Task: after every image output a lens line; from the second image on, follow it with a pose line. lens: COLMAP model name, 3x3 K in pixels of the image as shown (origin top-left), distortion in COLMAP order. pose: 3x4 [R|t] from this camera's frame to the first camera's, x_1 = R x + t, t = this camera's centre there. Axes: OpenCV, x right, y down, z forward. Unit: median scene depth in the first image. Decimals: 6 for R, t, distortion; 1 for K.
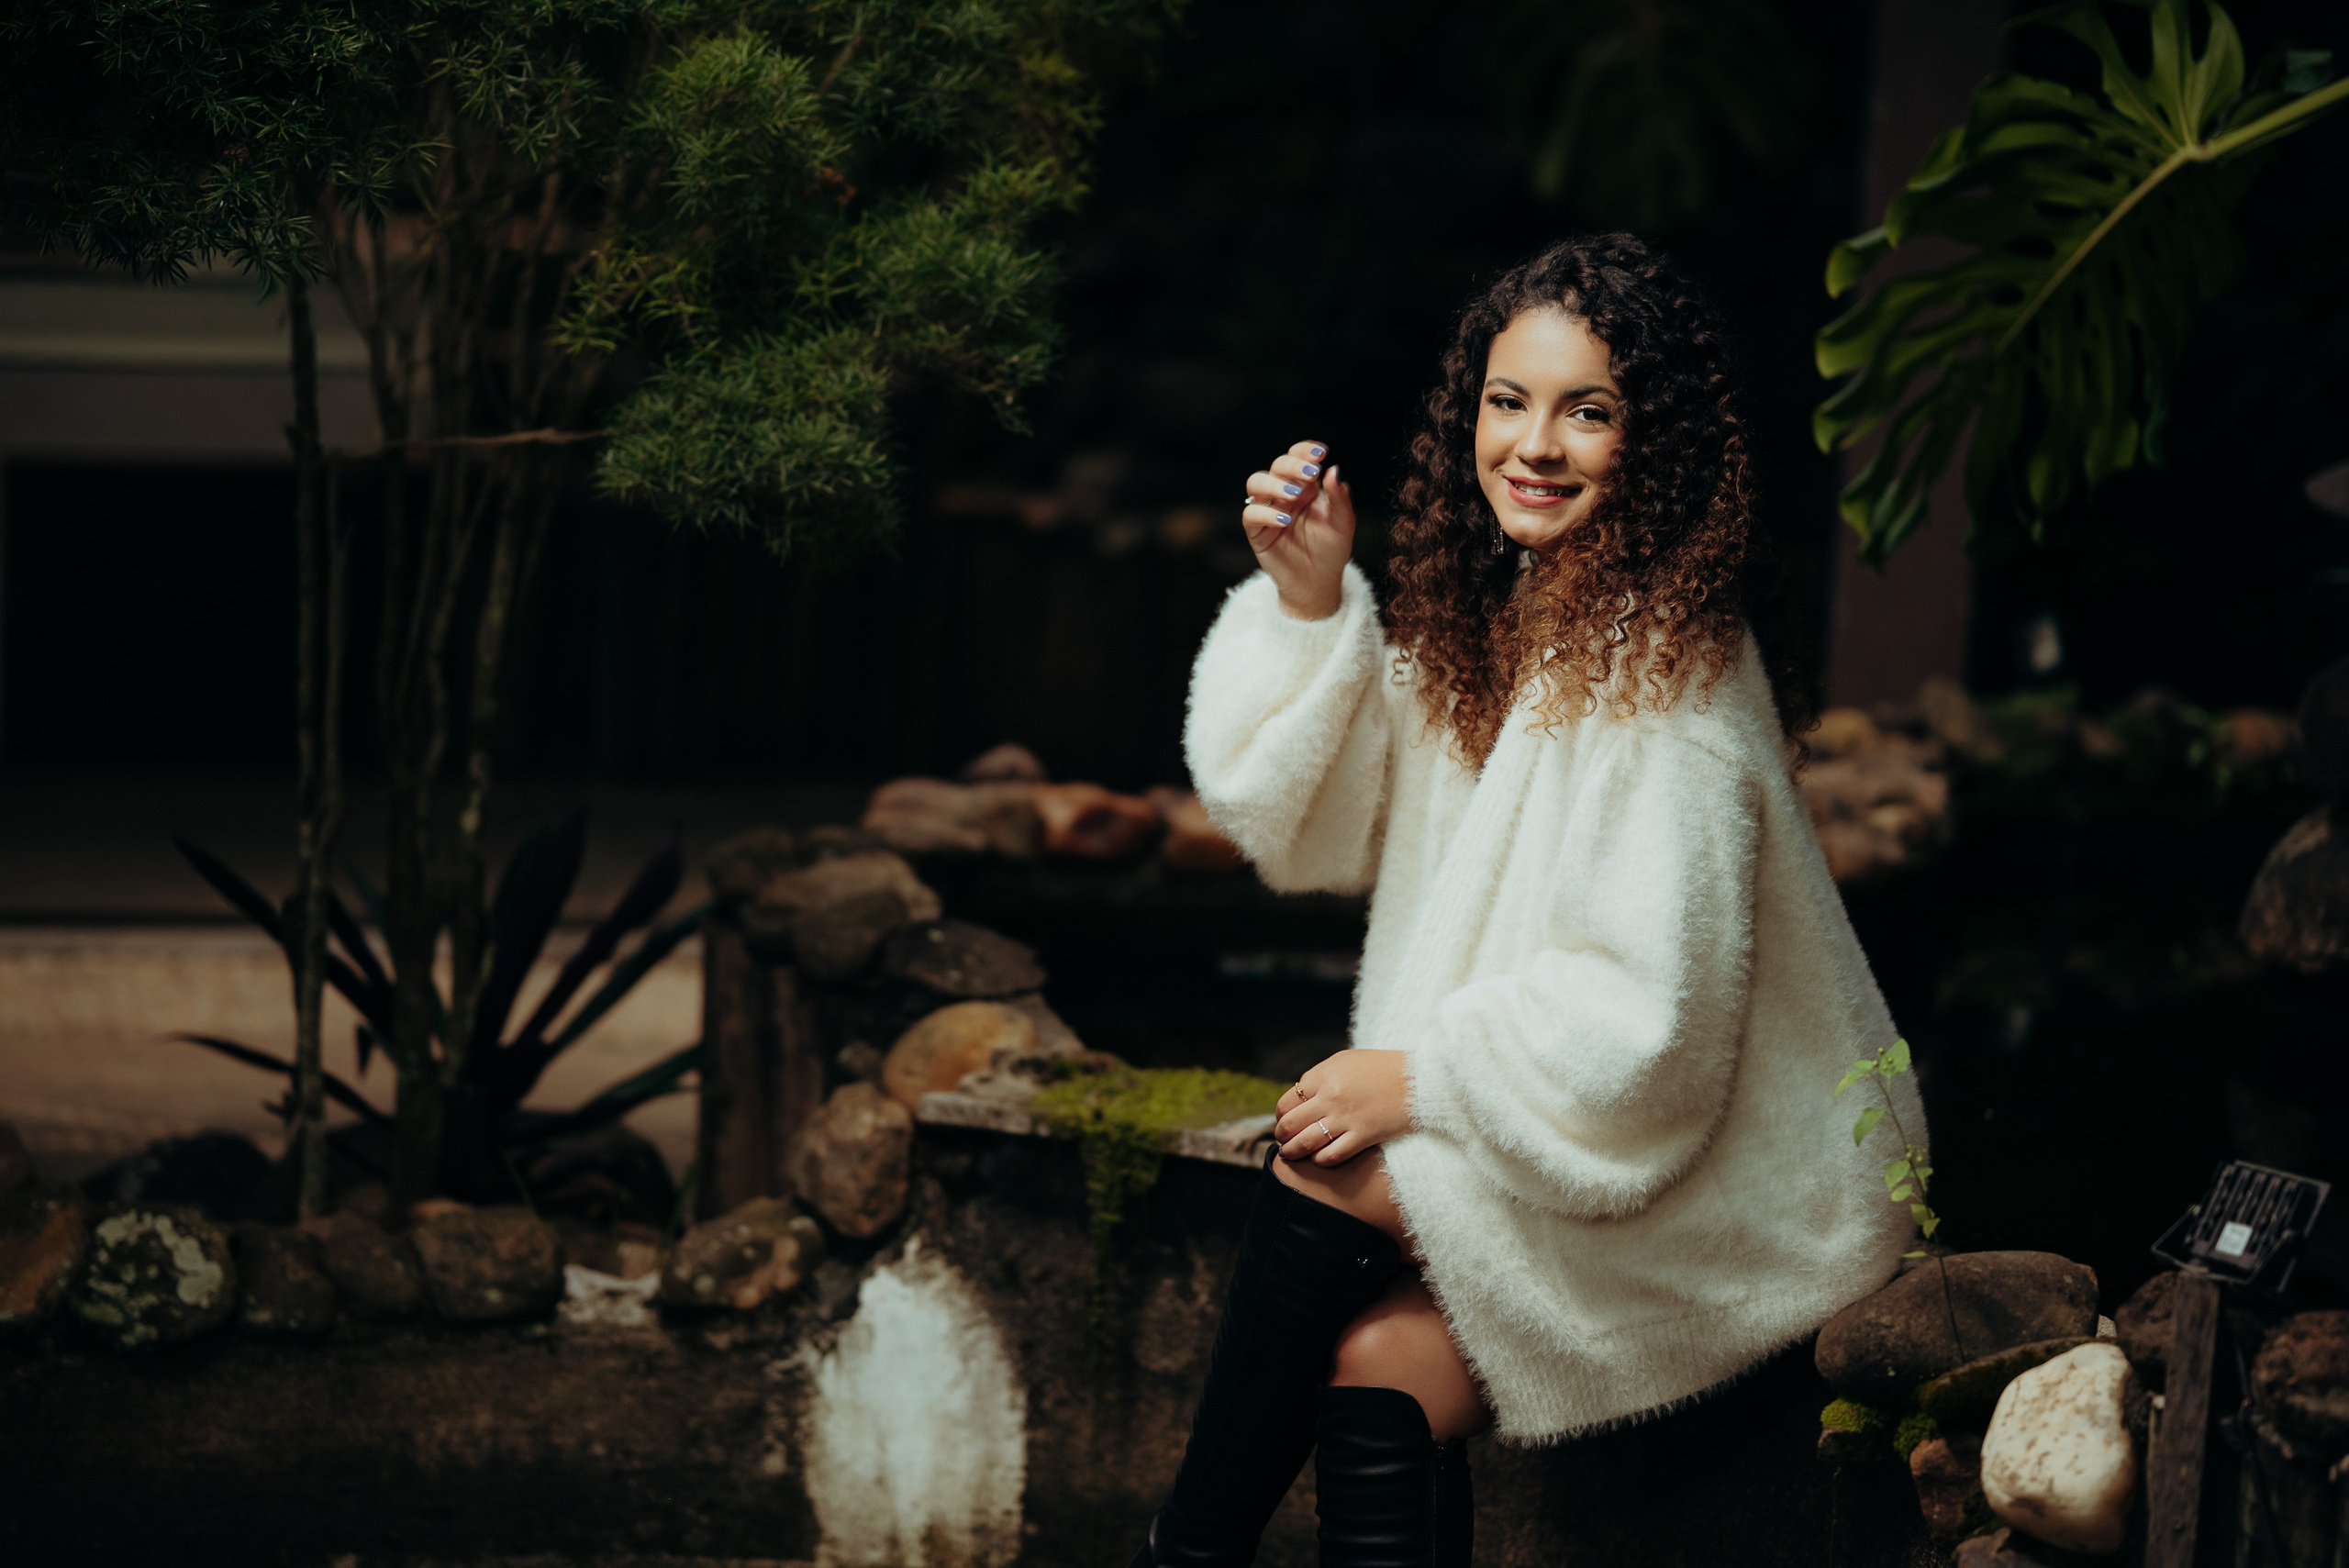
lens RADIAL K [[5553.3, 0, 1174.5], [0, 5553.3, 784.0], [0, 0, 1]] dist [-0.007626, -0.345620]
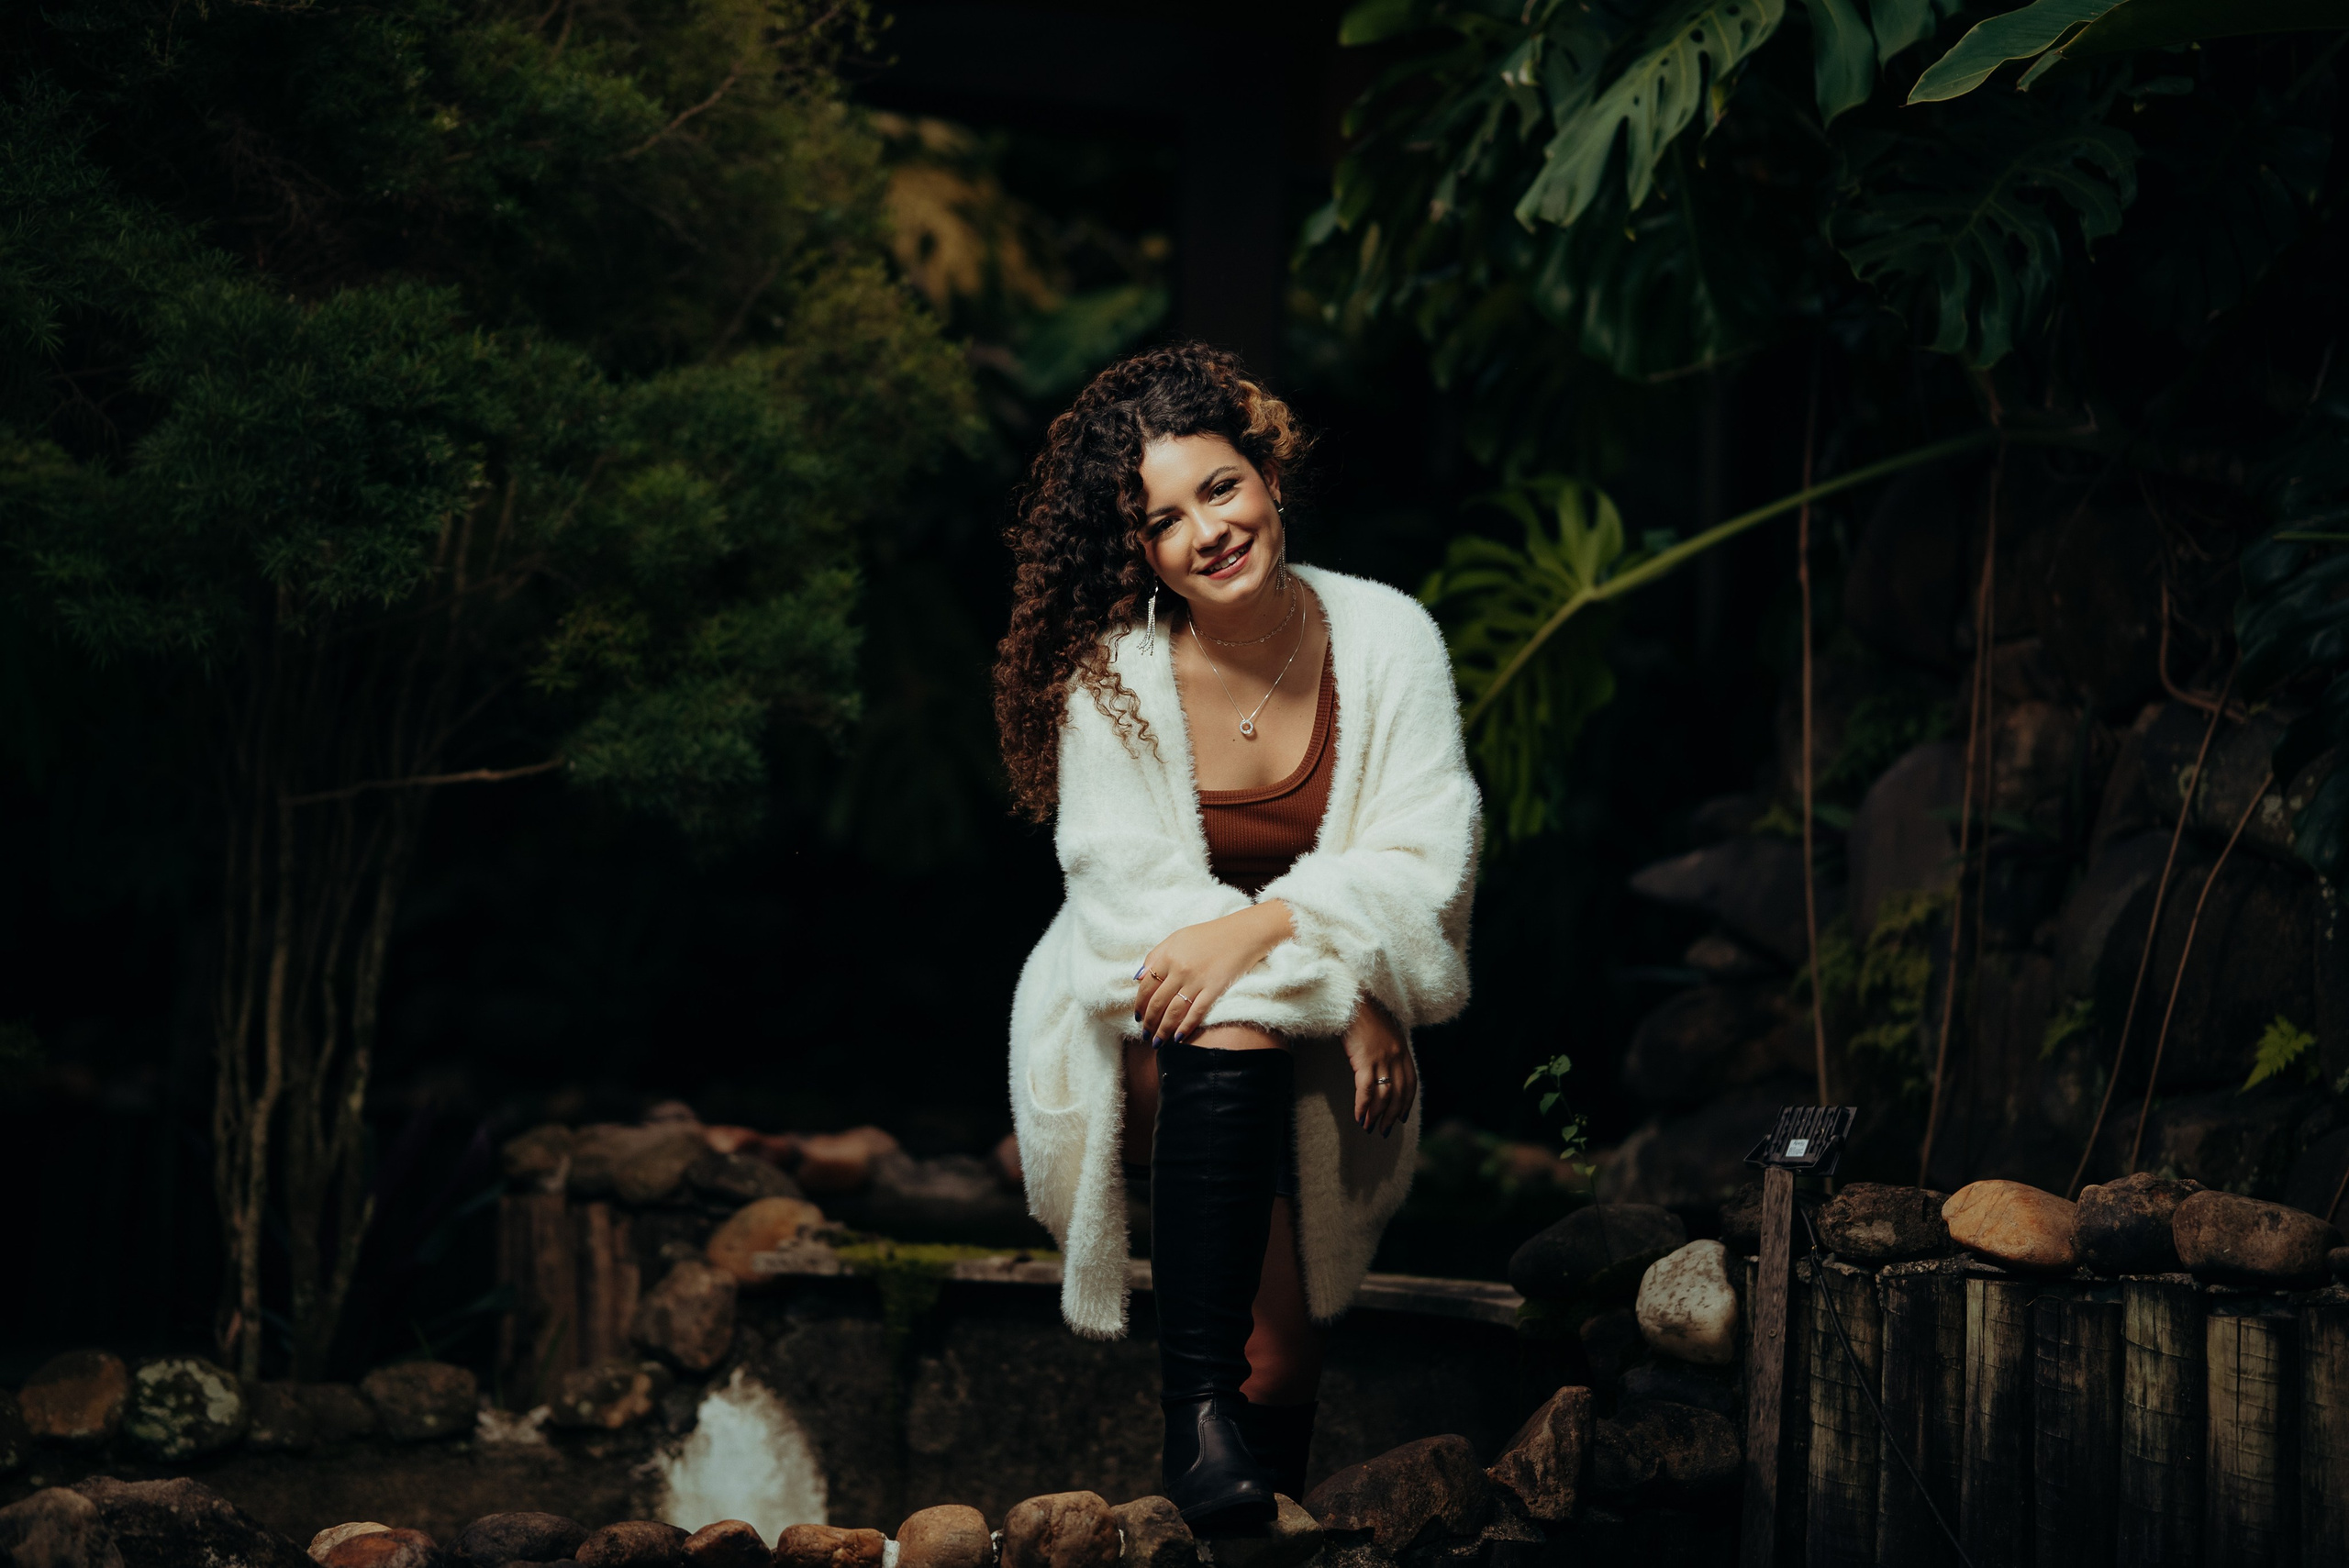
lens RADIAL K [[5668.9, 0, 1174.5], [0, 5668.9, 784.0], [0, 0, 1]] dist [0.070736, -0.757554]
pose [[0.979505, -0.009714, 0.201187, -0.221056], [0.042516, 0.986303, -0.159371, 0.166793], [-0.196883, 0.164659, 0.966501, -0.388032]]
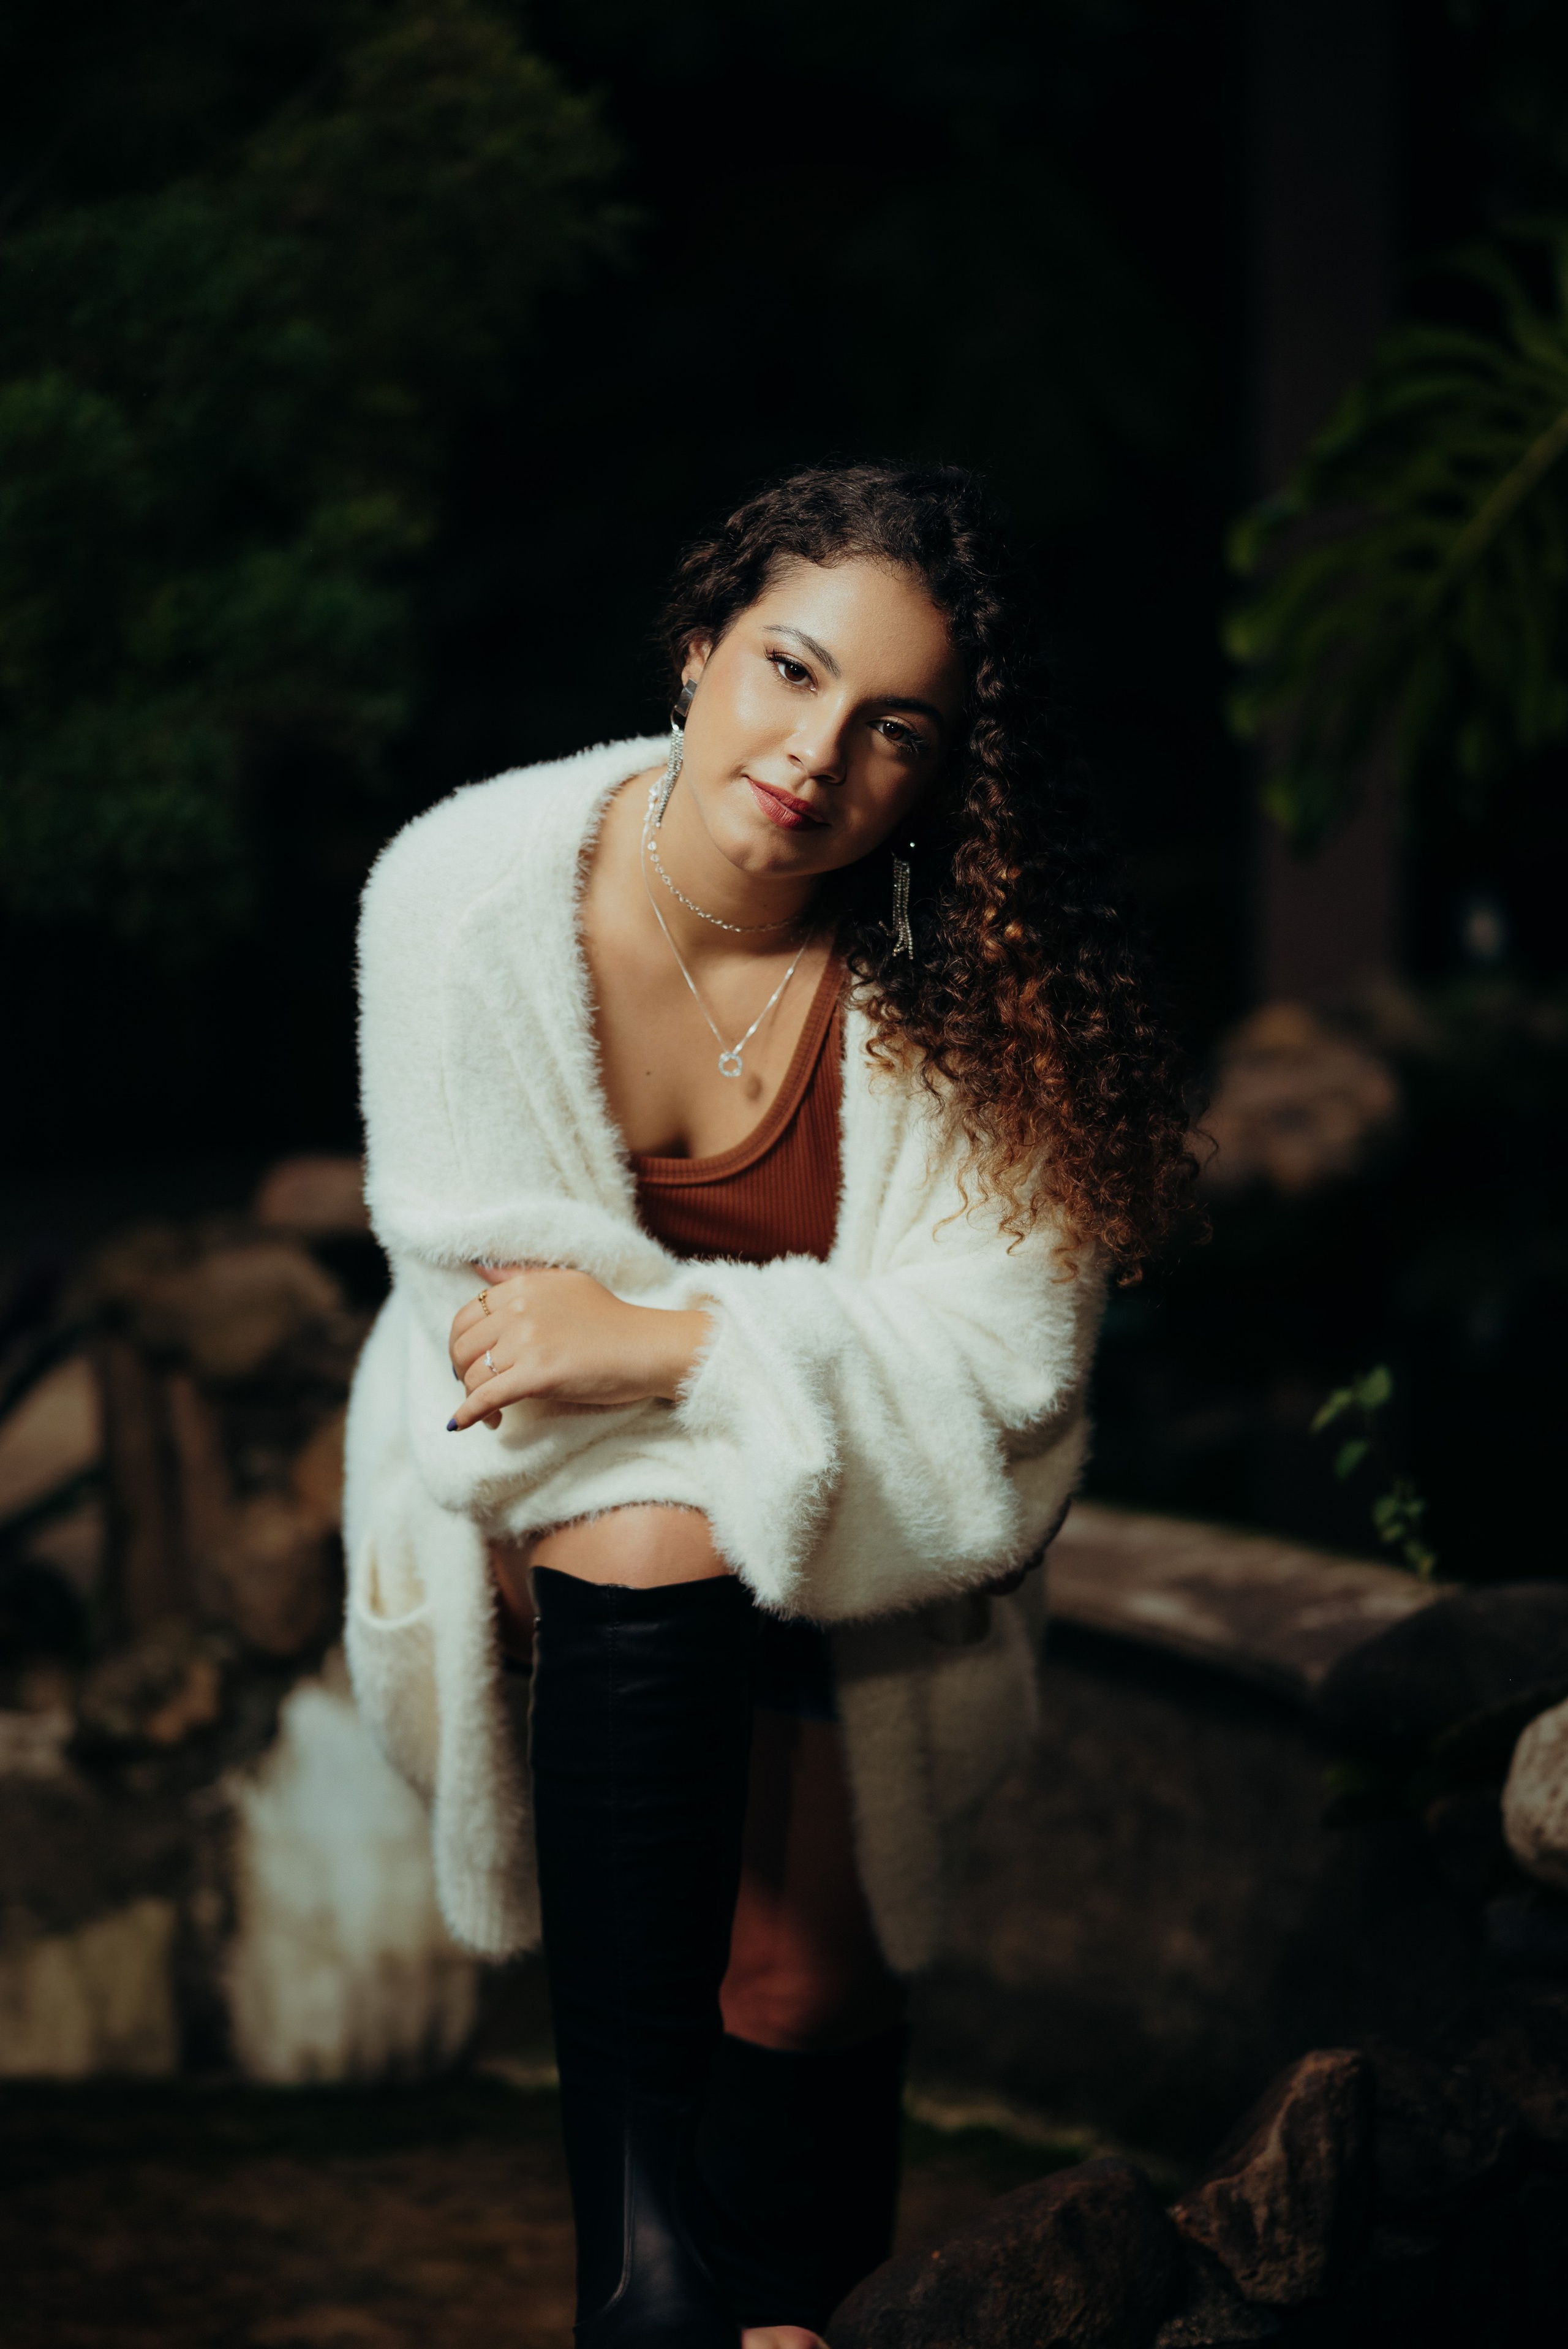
lens RADIAL K [[5668.4, 0, 784.0], [0, 5668.4, 1174.5], [0, 0, 1]] dist [0.070736, -0.757554]
pose [[0.996438, -0.077403, 0.033459, 0.002124], [0.077133, 0.996978, 0.009289, -0.001681], [-0.034077, -0.006675, 0.999397, 0.045172]]
